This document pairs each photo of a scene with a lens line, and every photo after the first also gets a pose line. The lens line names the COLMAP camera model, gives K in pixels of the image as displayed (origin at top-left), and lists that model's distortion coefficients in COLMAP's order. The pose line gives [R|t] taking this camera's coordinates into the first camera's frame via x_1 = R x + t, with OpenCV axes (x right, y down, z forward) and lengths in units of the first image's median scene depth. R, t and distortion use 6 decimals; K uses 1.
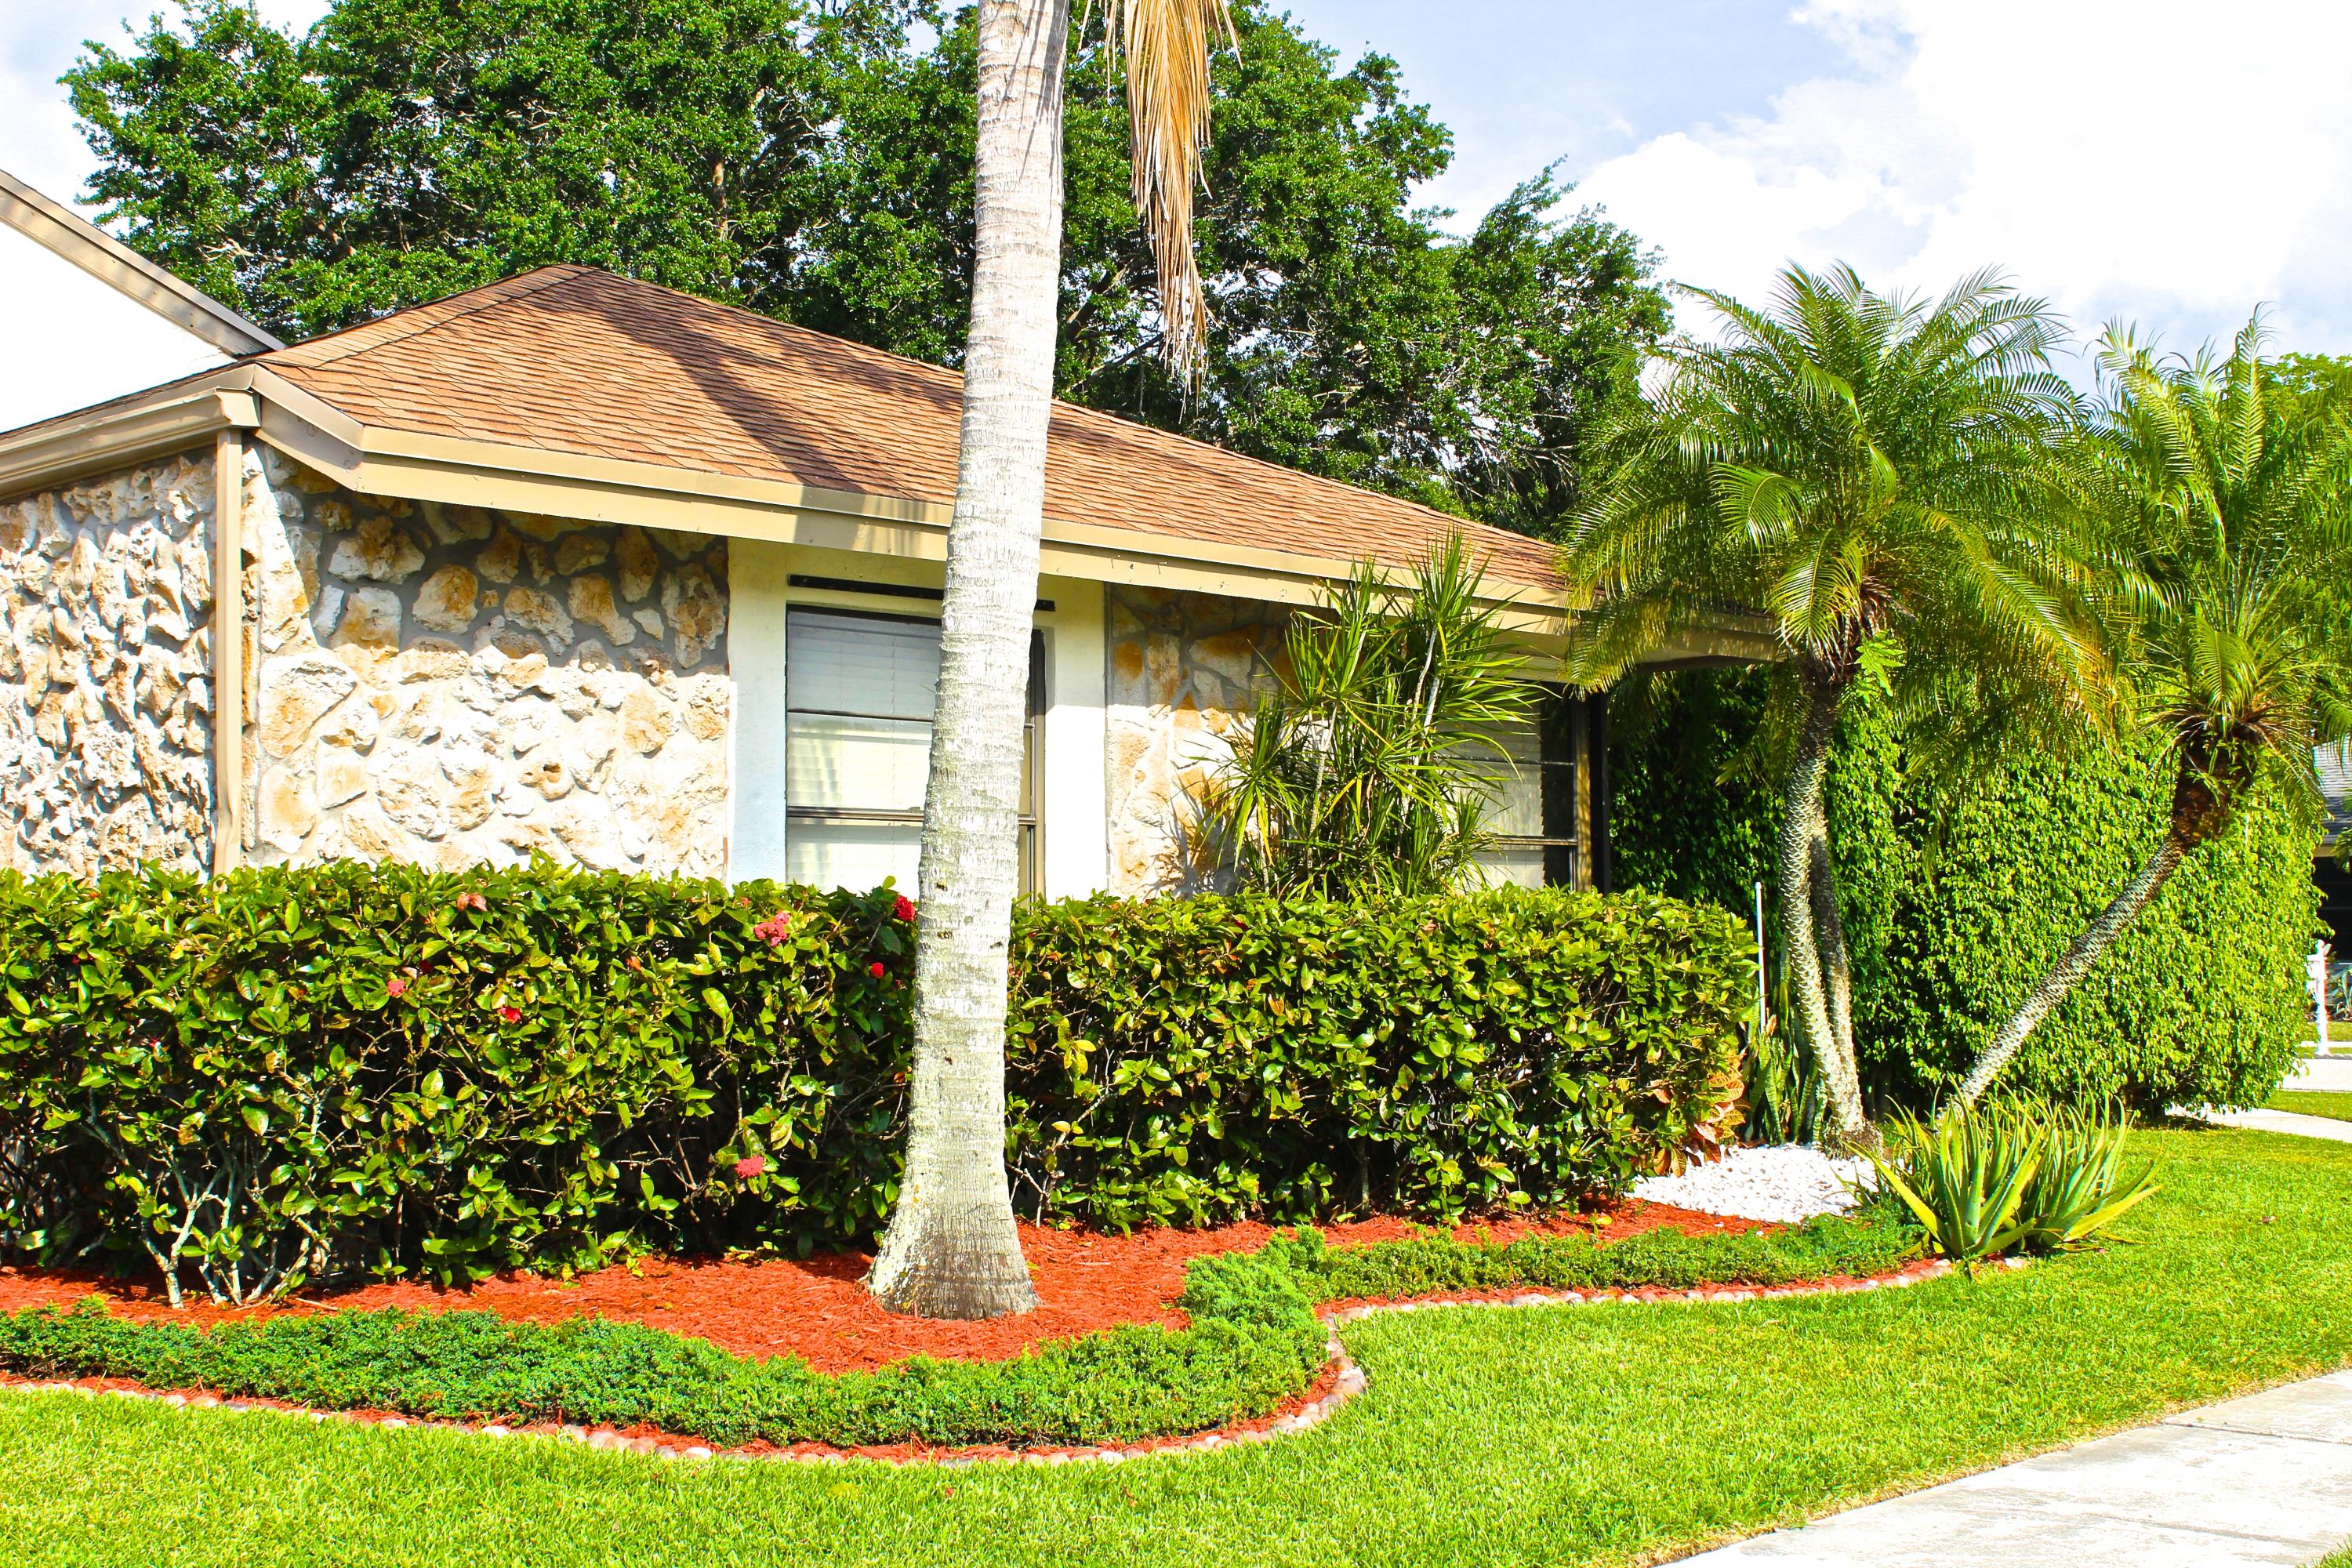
lens RADIAL K [[3018.5, 0, 1177.0], [0, 3018.5, 783.5], [0, 0, 1]] dist [-0.041192, 0.000000]
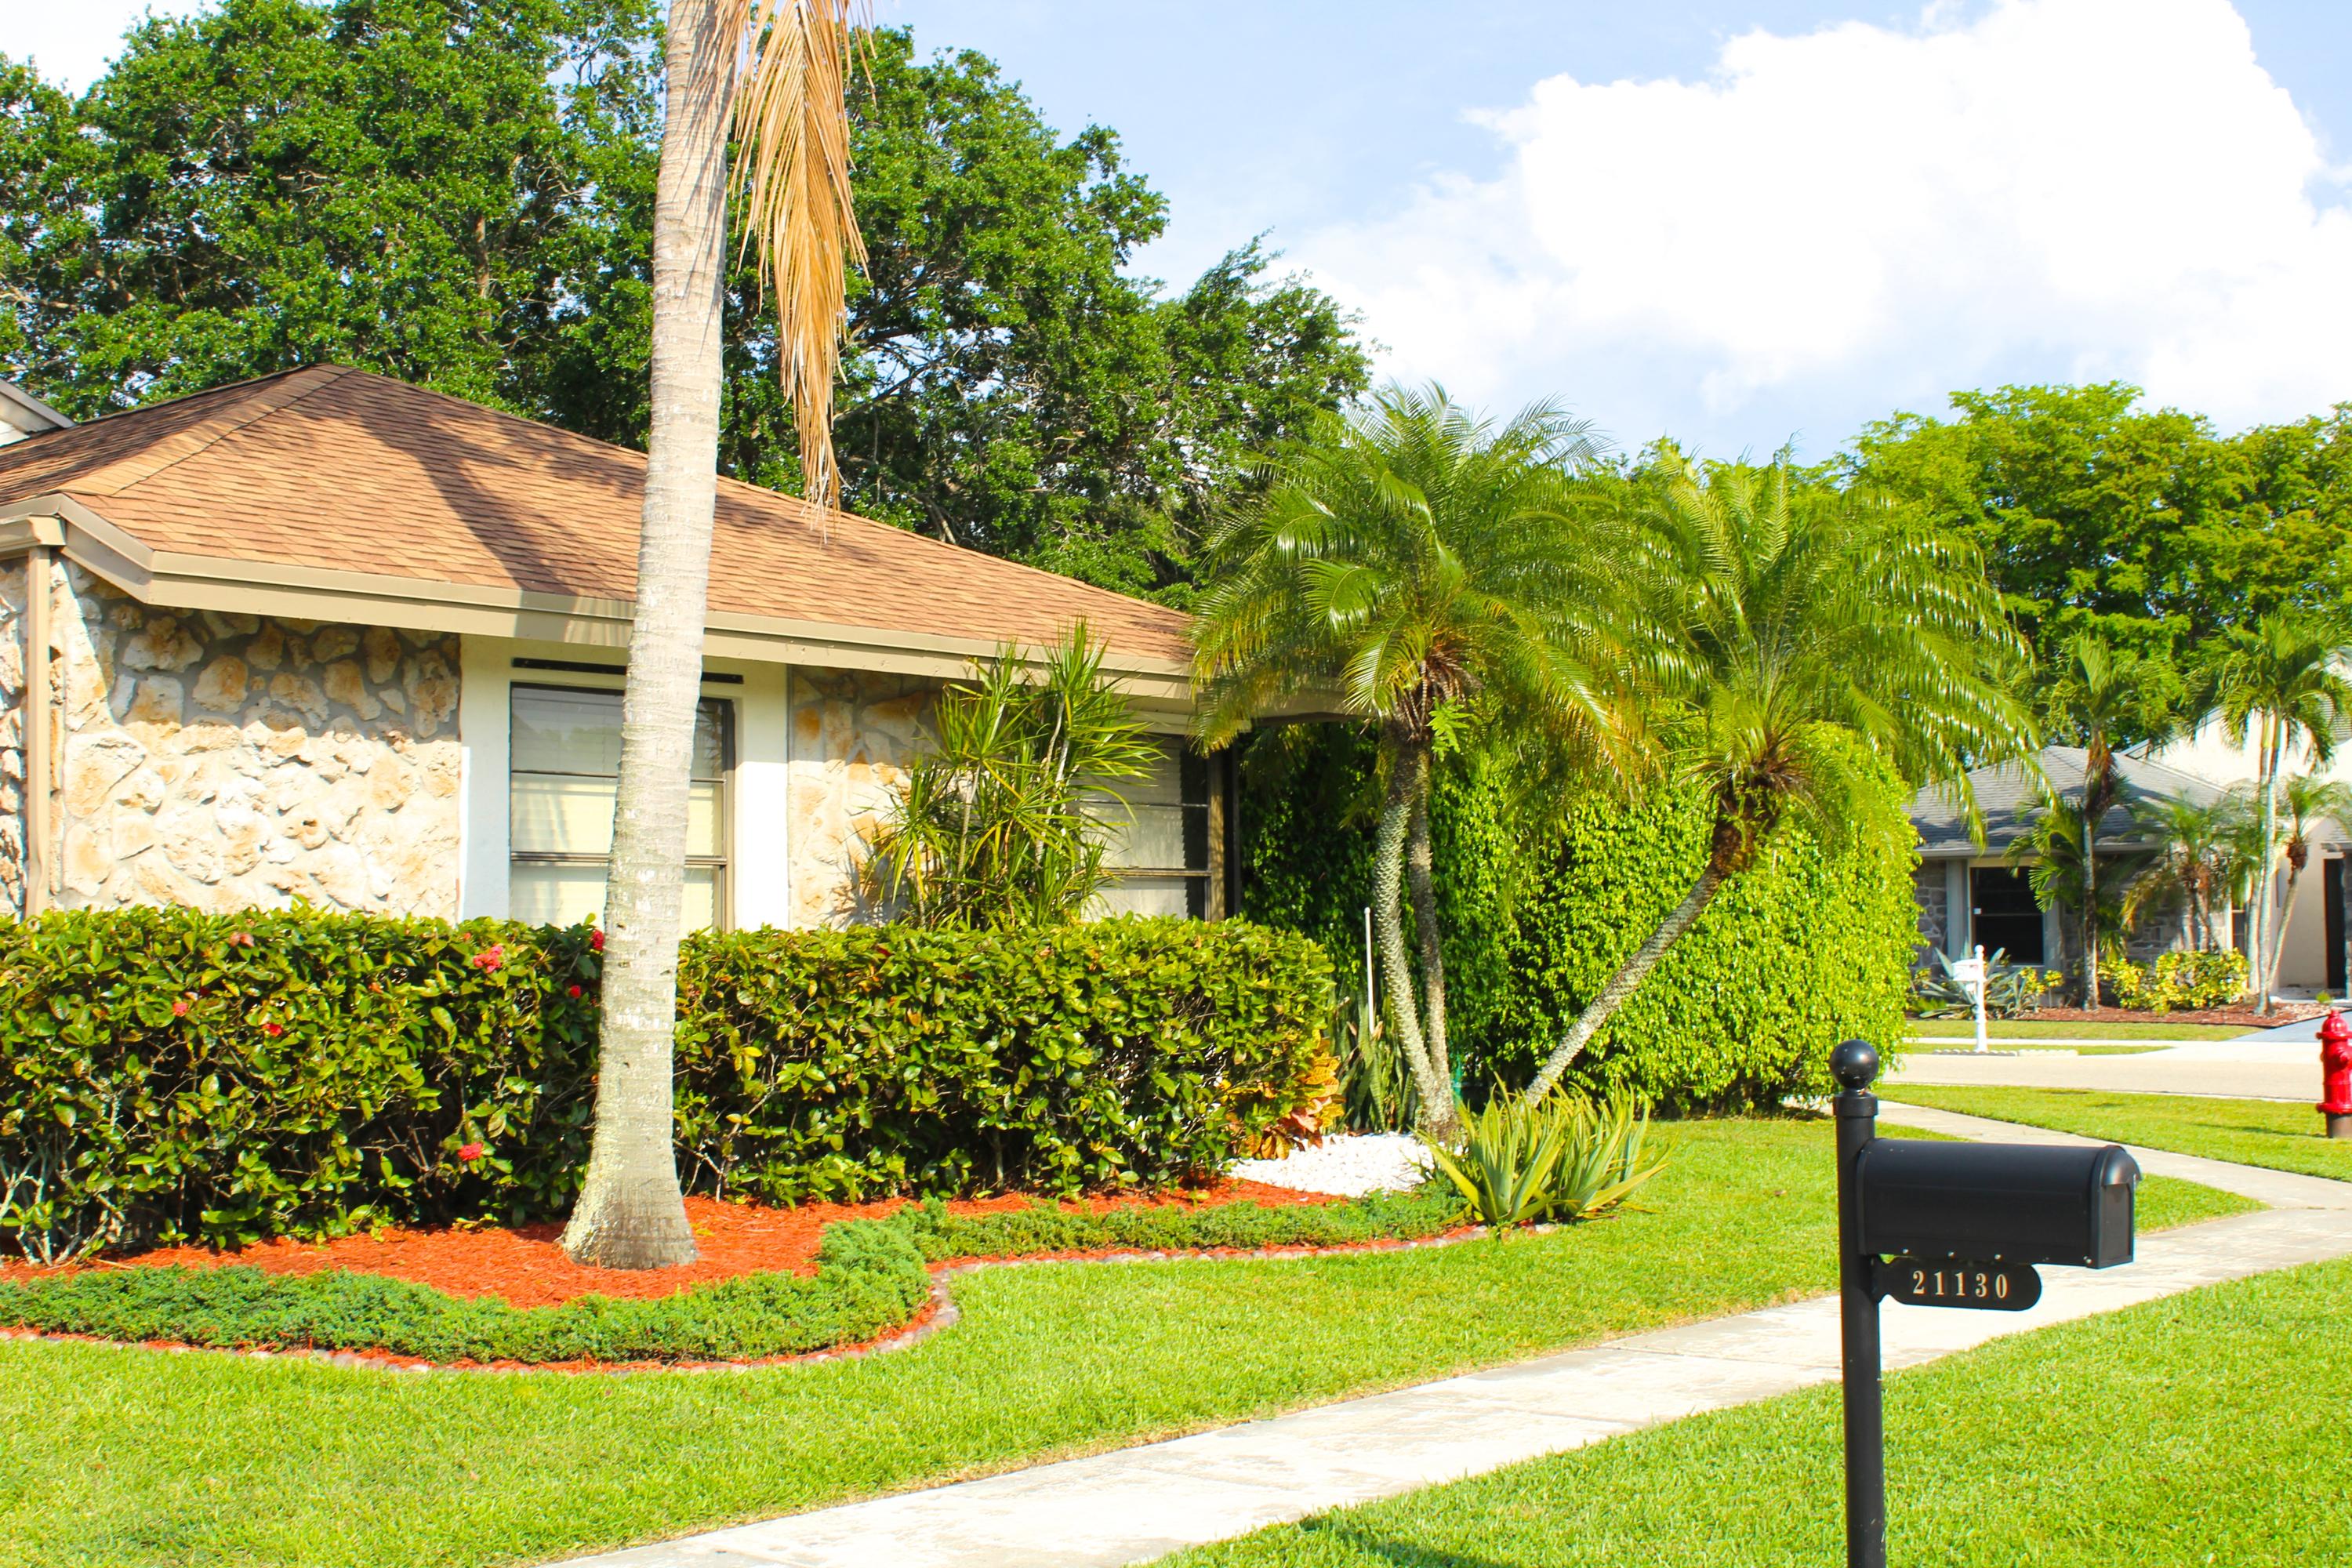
lens RADIAL K [[3018.5, 0, 1175.8], [0, 3018.5, 783.2], [0, 0, 1]] dist [-0.041192, 0.000000]
pose [[0.997539, 0.001804, 0.070091, 0.051018], [-0.001821, 0.999998, 0.000183, -0.020815], [-0.070091, -0.000310, 0.997541, -0.213475]]
